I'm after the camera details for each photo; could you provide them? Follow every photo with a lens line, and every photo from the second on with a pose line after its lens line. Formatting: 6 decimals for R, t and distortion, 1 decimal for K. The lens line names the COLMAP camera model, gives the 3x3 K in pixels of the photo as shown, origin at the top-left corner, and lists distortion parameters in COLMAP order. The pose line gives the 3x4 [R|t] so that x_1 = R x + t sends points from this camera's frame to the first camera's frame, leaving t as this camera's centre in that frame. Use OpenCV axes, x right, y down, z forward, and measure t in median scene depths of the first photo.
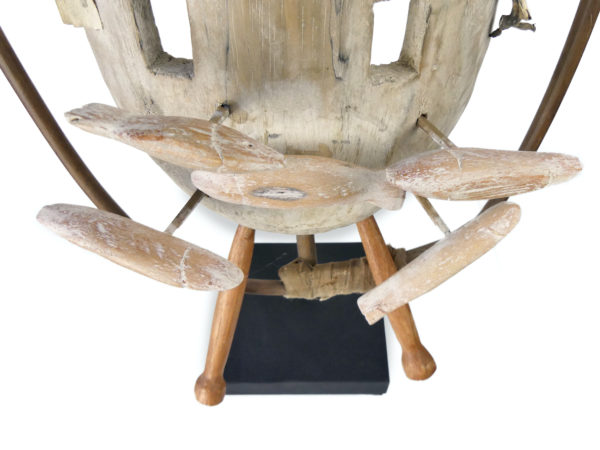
lens RADIAL K [[527.3, 0, 300.0], [0, 527.3, 225.0], [0, 0, 1]] dist [0.043734, -0.006135]
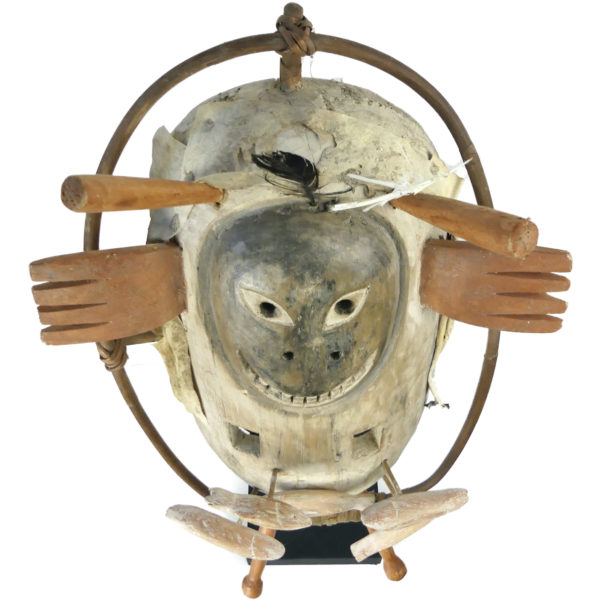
lens RADIAL K [[715.4, 0, 287.3], [0, 715.4, 299.1], [0, 0, 1]] dist [0.034724, 0.008288]
pose [[0.999841, -0.014500, -0.010336, -0.065497], [0.015279, 0.996698, 0.079753, -1.008077], [0.009145, -0.079898, 0.996761, -1.447177]]
